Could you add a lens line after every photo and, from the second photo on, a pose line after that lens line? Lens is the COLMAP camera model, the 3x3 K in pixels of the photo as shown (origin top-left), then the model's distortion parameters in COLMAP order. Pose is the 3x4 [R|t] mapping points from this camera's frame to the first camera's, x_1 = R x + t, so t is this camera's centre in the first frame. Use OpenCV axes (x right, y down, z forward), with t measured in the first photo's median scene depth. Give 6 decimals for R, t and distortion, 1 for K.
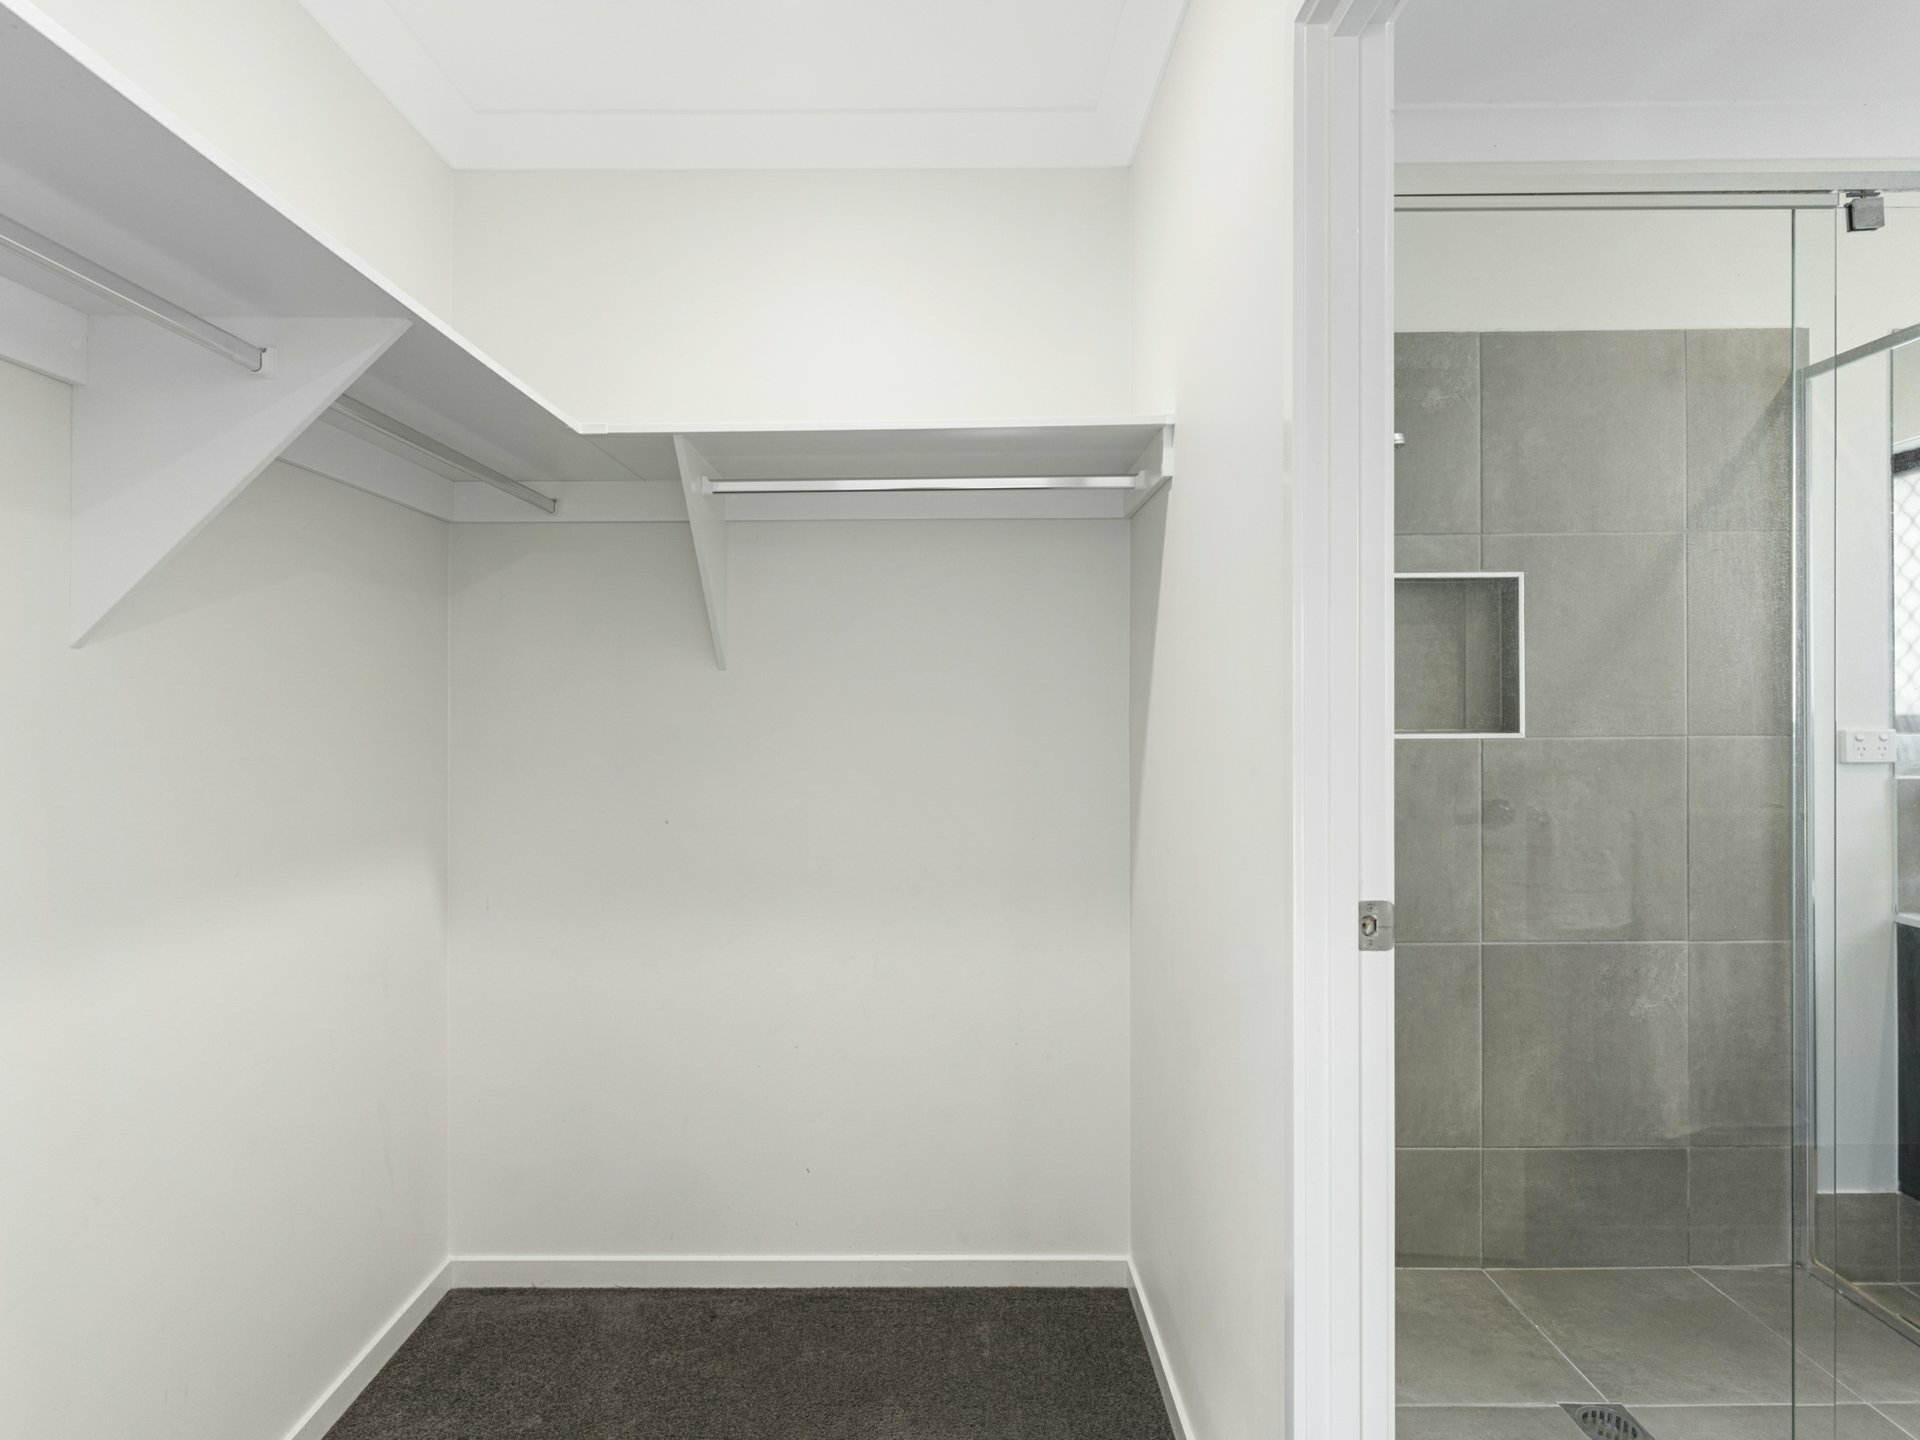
lens RADIAL K [[1038.5, 0, 950.1], [0, 1038.5, 704.0], [0, 0, 1]] dist [0.001048, 0.000793]
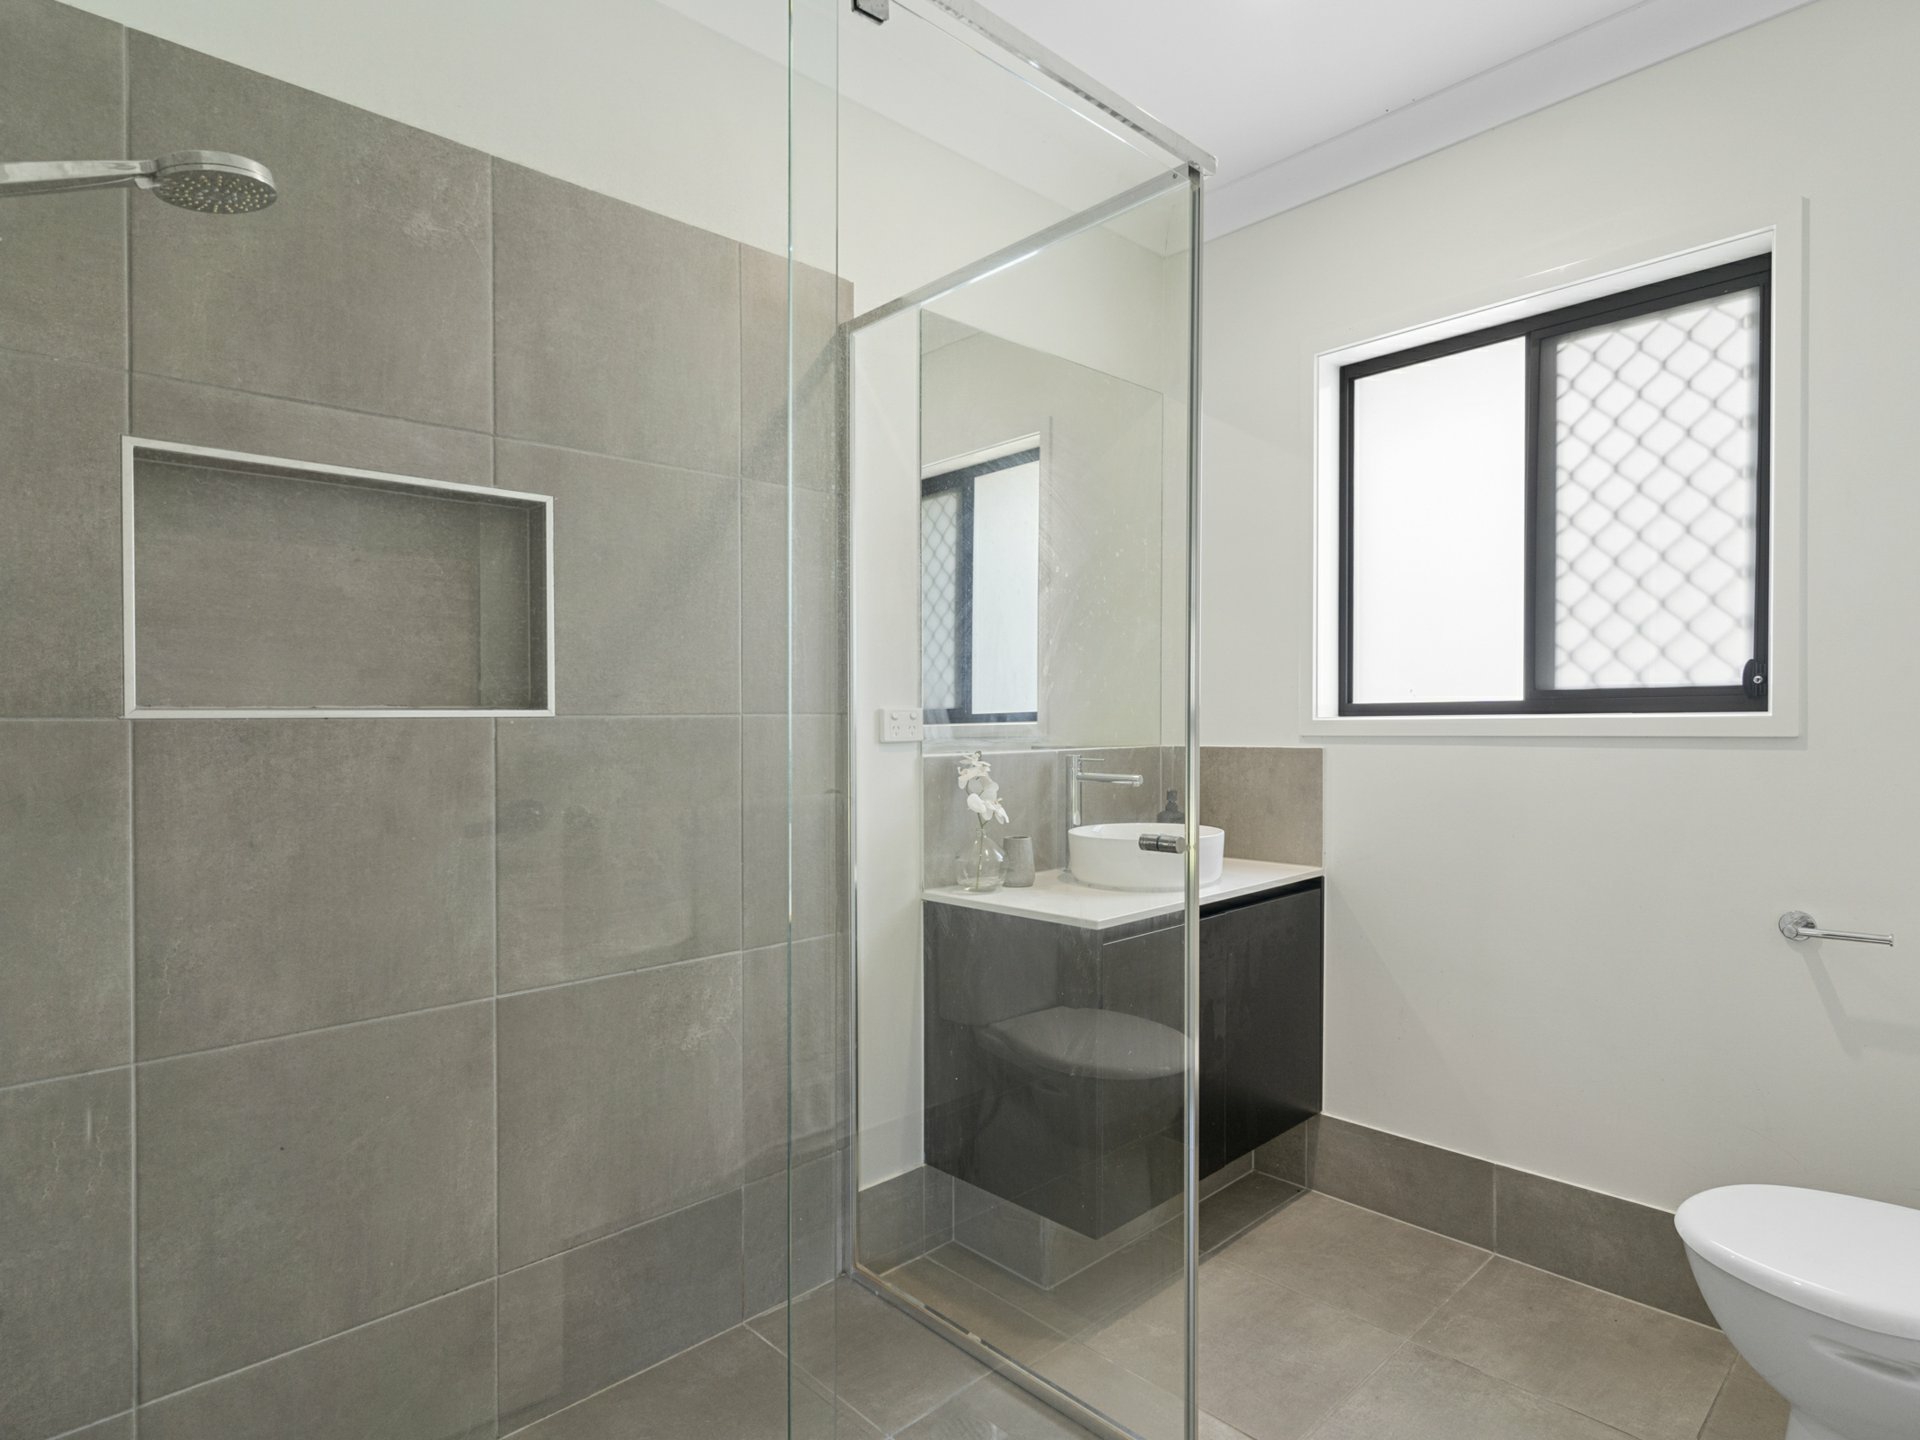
lens RADIAL K [[1038.5, 0, 962.4], [0, 1038.5, 720.5], [0, 0, 1]] dist [0.001048, 0.000793]
pose [[0.725906, -0.002894, 0.687788, 0.246729], [-0.002166, 0.999977, 0.006493, 0.029967], [-0.687791, -0.006203, 0.725882, 0.244280]]
